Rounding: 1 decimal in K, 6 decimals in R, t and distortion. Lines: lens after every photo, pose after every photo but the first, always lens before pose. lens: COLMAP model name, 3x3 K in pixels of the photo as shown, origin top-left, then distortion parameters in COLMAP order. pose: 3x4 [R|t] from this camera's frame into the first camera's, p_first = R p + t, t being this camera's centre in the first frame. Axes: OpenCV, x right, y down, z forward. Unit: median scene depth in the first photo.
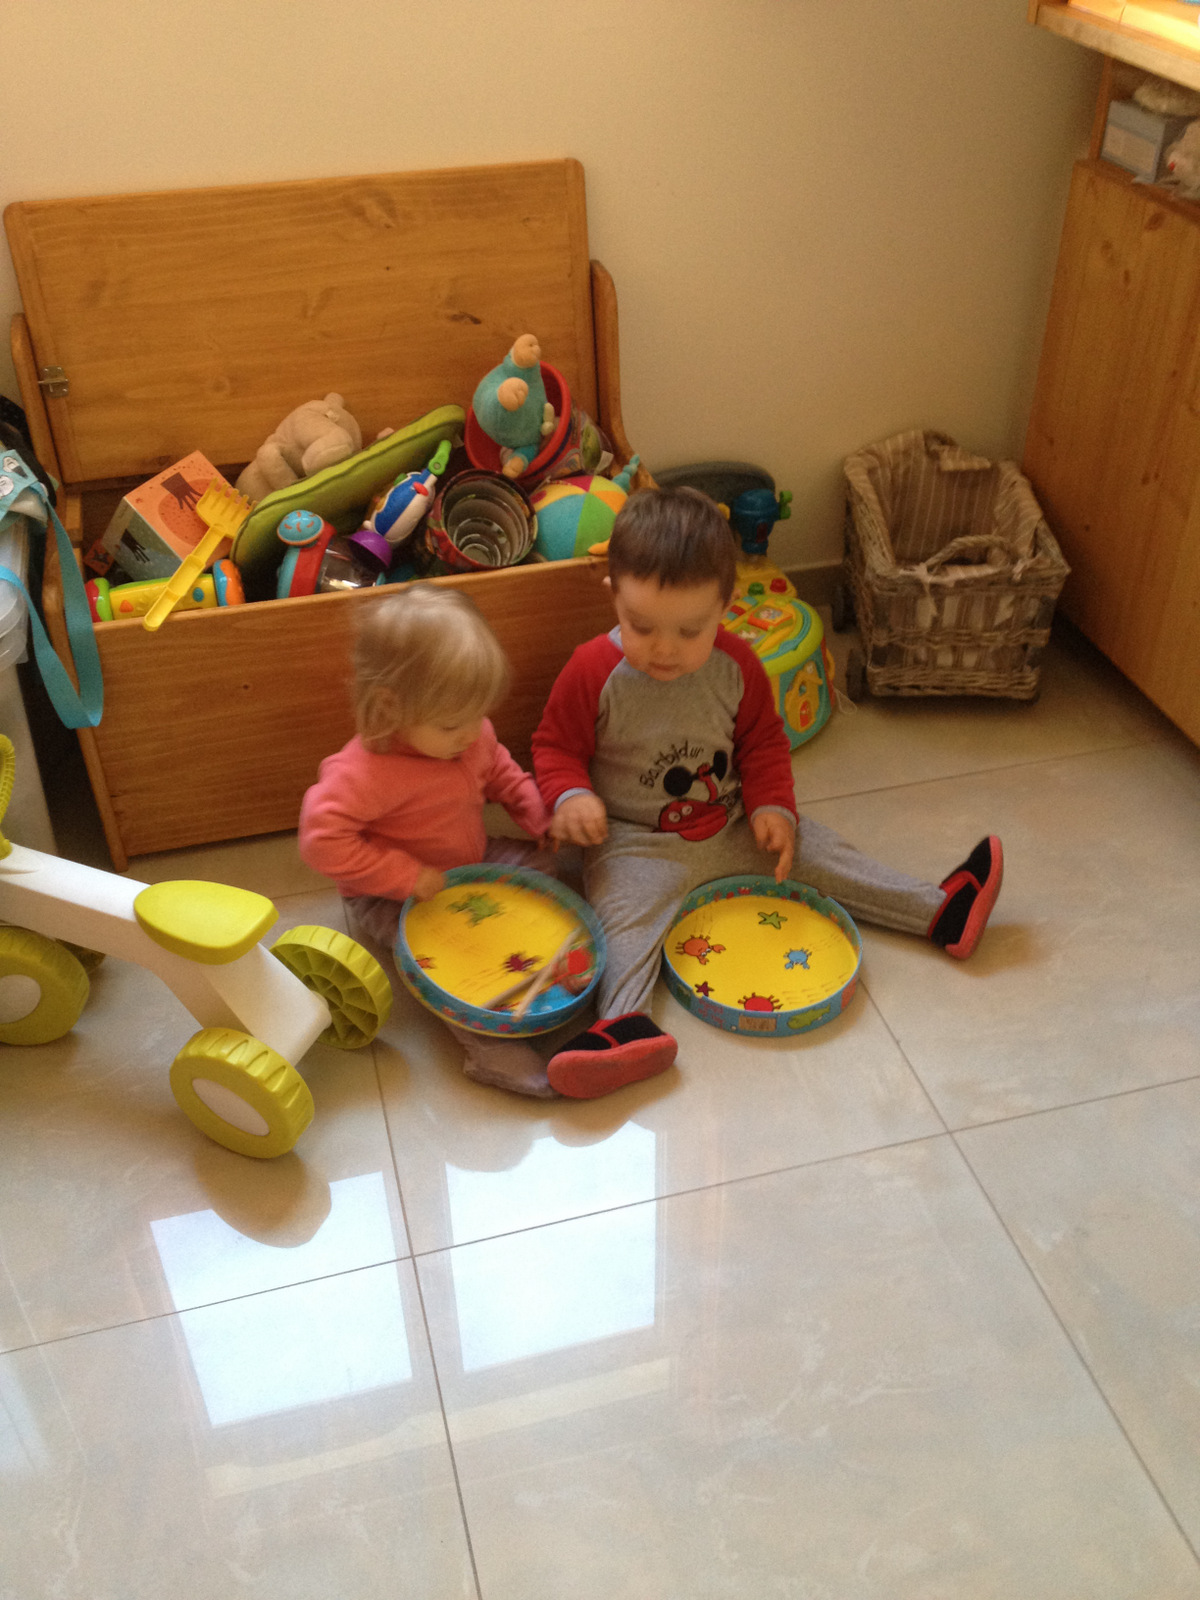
lens RADIAL K [[1493.8, 0, 607.7], [0, 1493.8, 830.8], [0, 0, 1]] dist [0.041159, 0.000000]
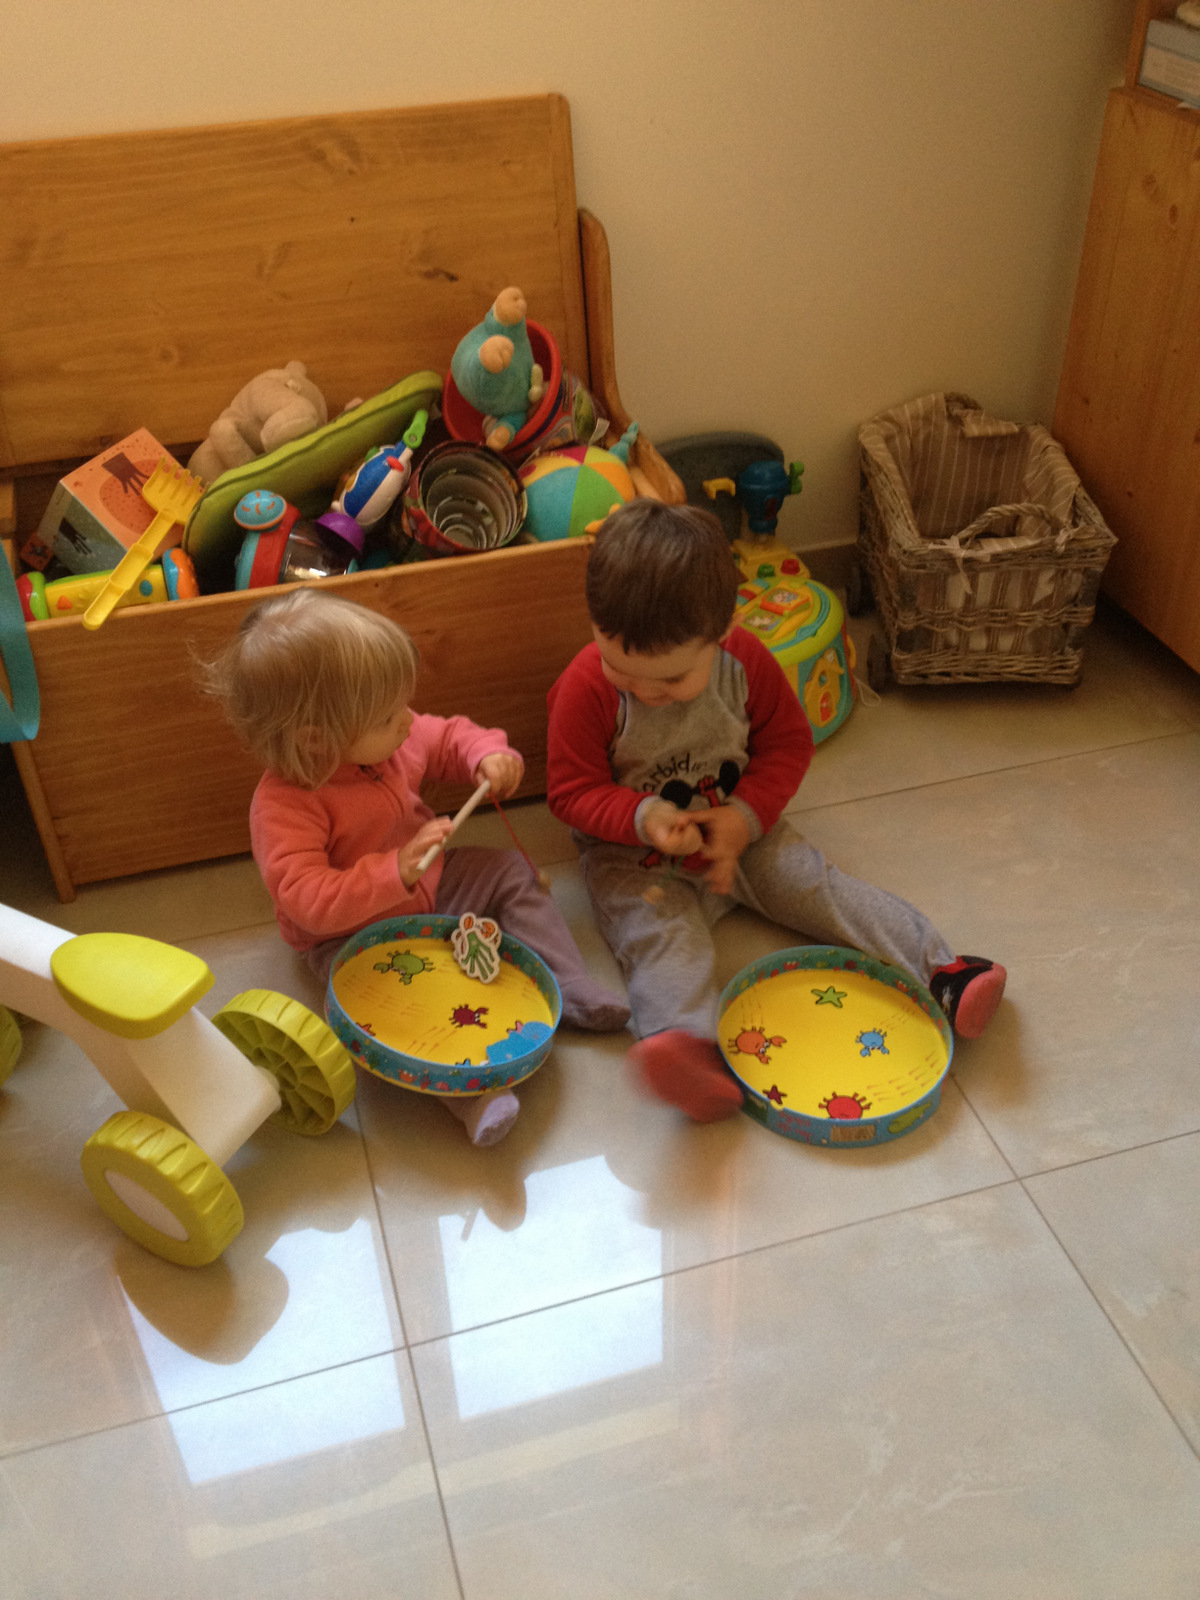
lens RADIAL K [[1493.8, 0, 598.0], [0, 1493.8, 804.1], [0, 0, 1]] dist [0.041159, 0.000000]
pose [[0.999616, -0.025945, 0.009744, -0.017939], [0.026132, 0.999467, -0.019563, -0.005741], [-0.009231, 0.019810, 0.999761, 0.110432]]
